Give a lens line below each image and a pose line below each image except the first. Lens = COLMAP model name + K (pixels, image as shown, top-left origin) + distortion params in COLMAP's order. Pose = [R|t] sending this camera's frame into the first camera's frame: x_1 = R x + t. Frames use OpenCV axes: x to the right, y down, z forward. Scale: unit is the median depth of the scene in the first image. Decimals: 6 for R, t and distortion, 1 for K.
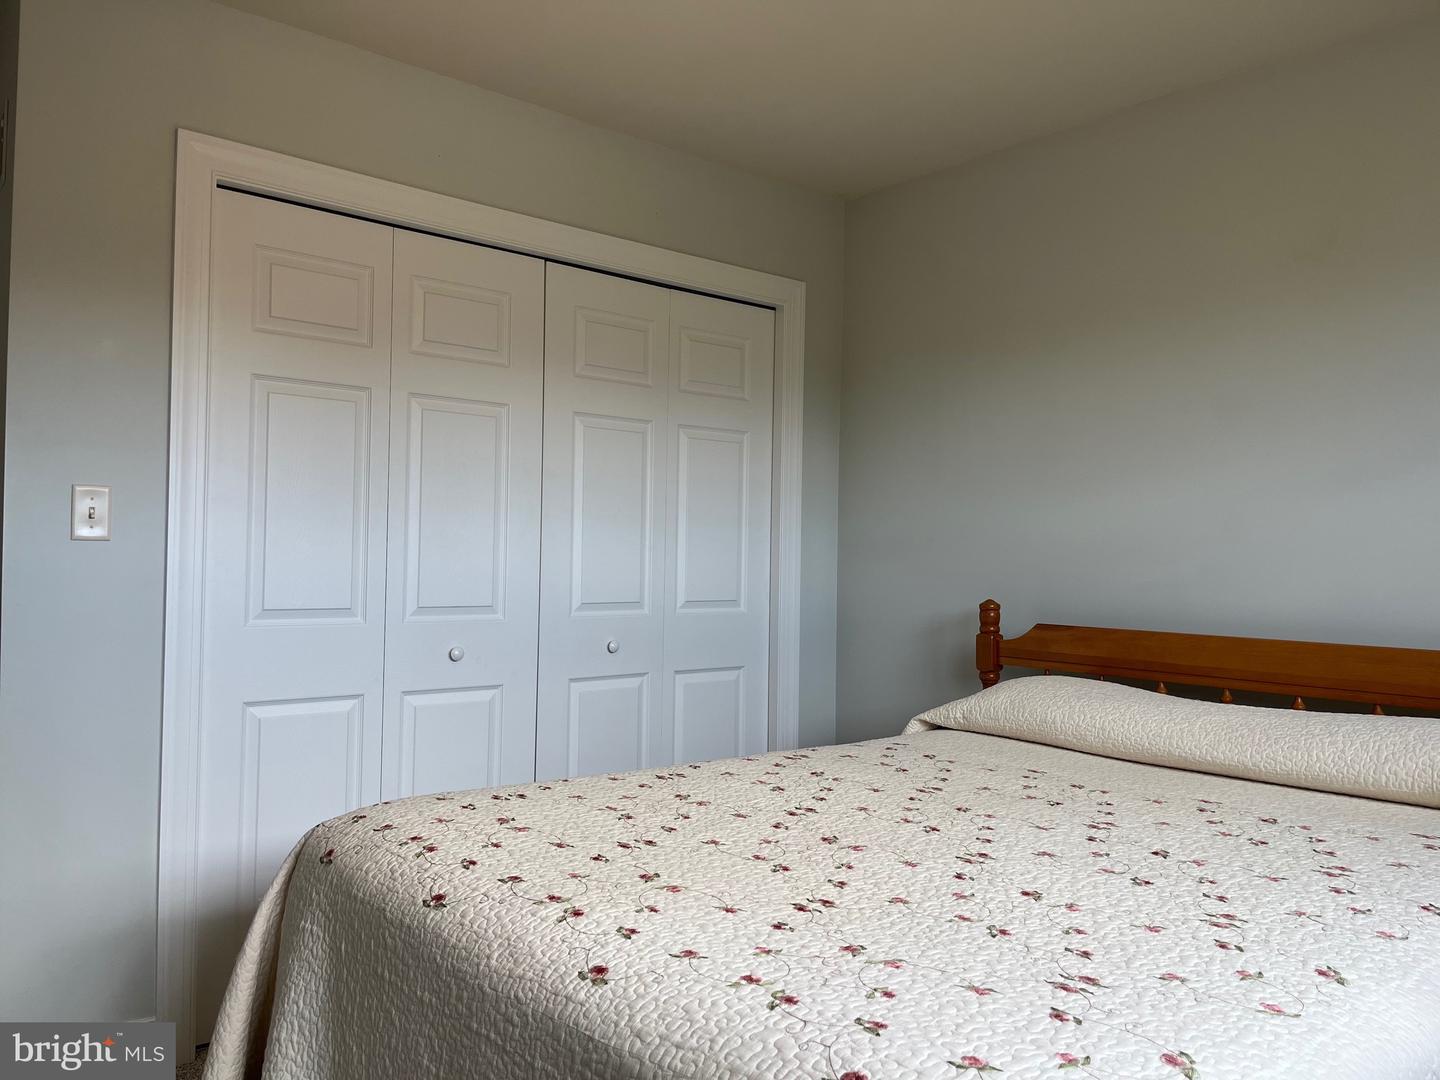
lens RADIAL K [[954.5, 0, 720.0], [0, 954.5, 540.0], [0, 0, 1]] dist [0.058901, -0.000147]
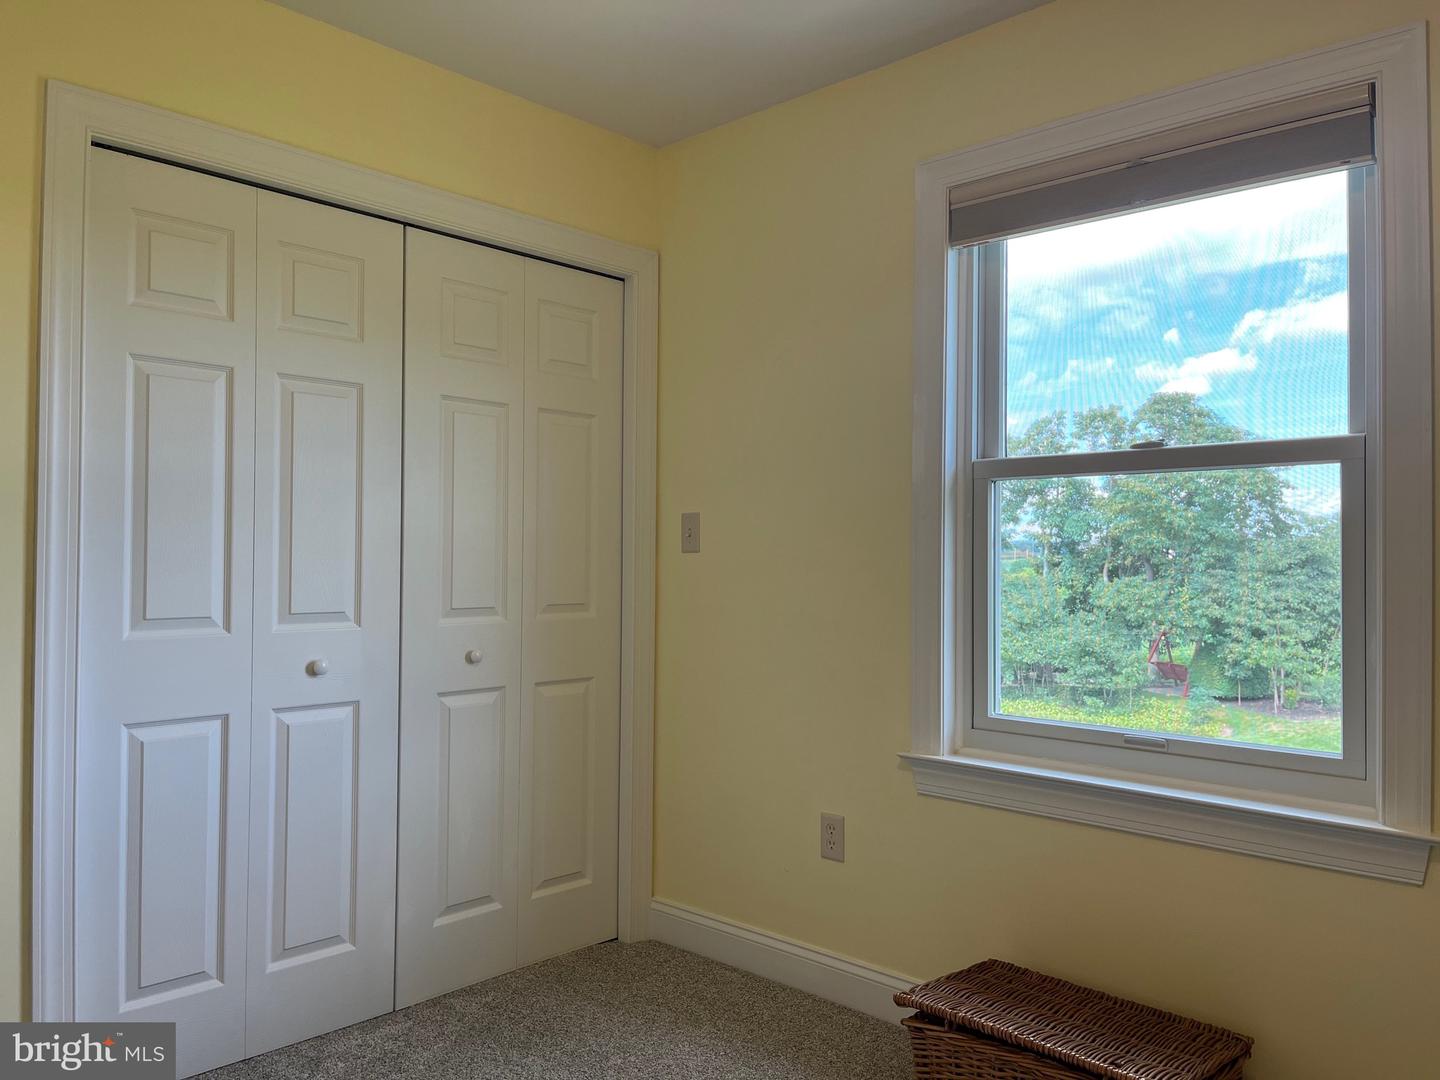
lens RADIAL K [[1123.2, 0, 686.5], [0, 1123.2, 537.3], [0, 0, 1]] dist [0.084308, -0.110555]
pose [[0.983160, -0.004671, 0.182685, -0.176402], [0.004113, 0.999986, 0.003436, -0.004970], [-0.182699, -0.002627, 0.983165, -0.125589]]
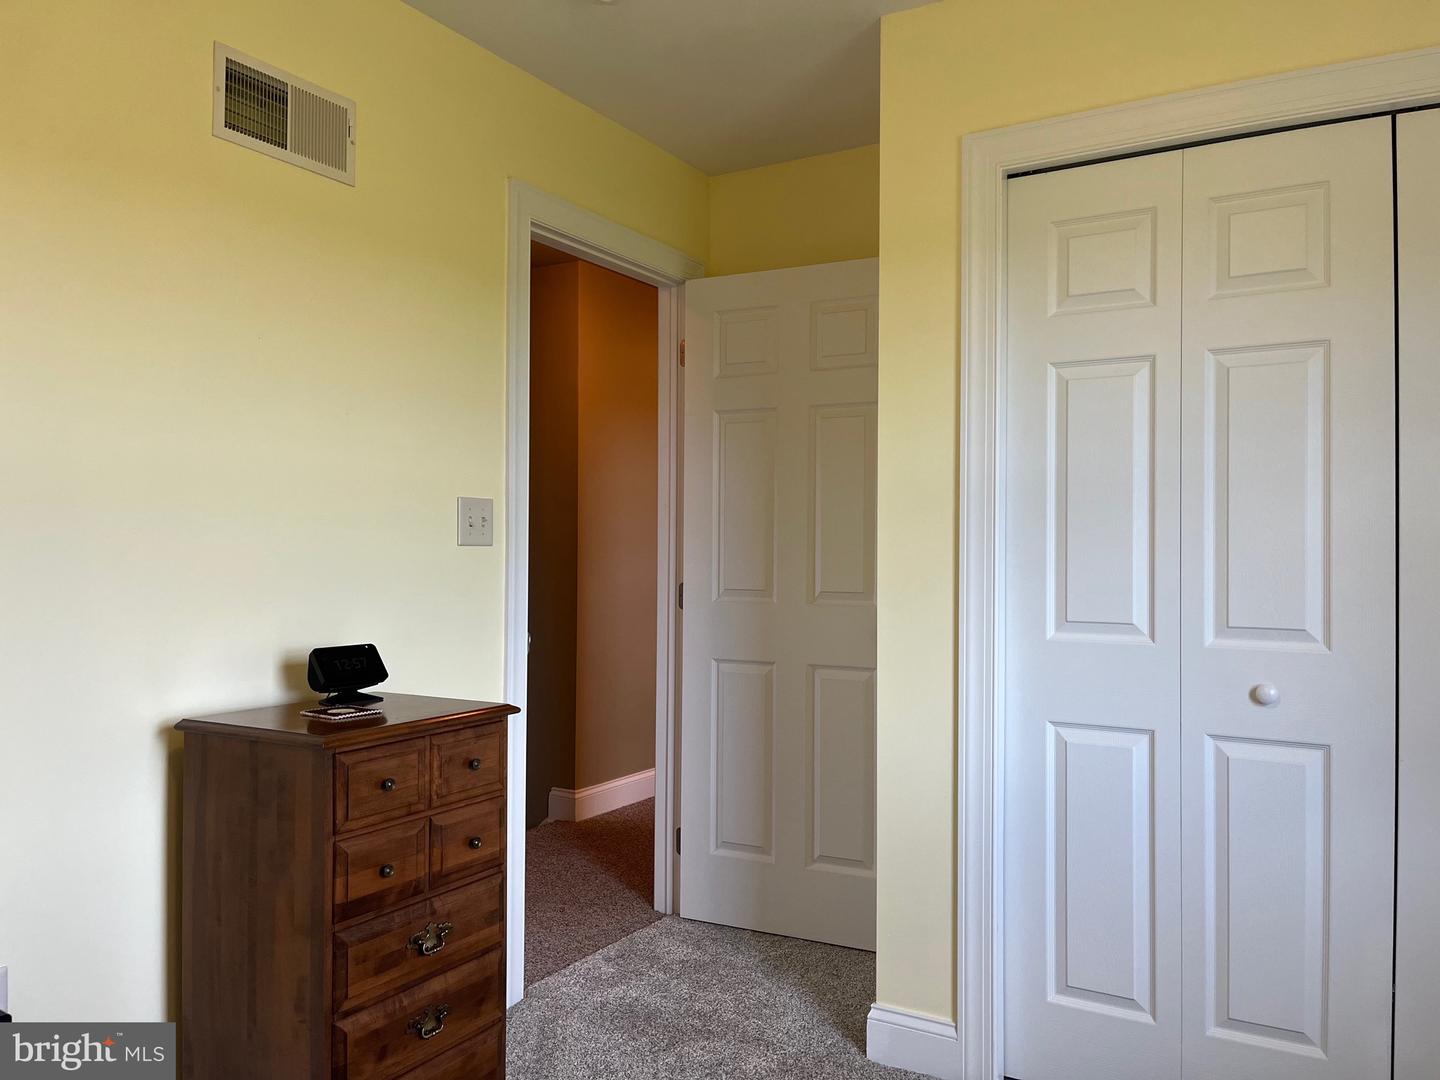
lens RADIAL K [[1123.2, 0, 686.5], [0, 1123.2, 537.3], [0, 0, 1]] dist [0.084308, -0.110555]
pose [[0.382026, -0.025664, -0.923795, 0.557881], [0.013409, 0.999663, -0.022226, 0.018571], [0.924054, -0.003896, 0.382241, 0.395912]]
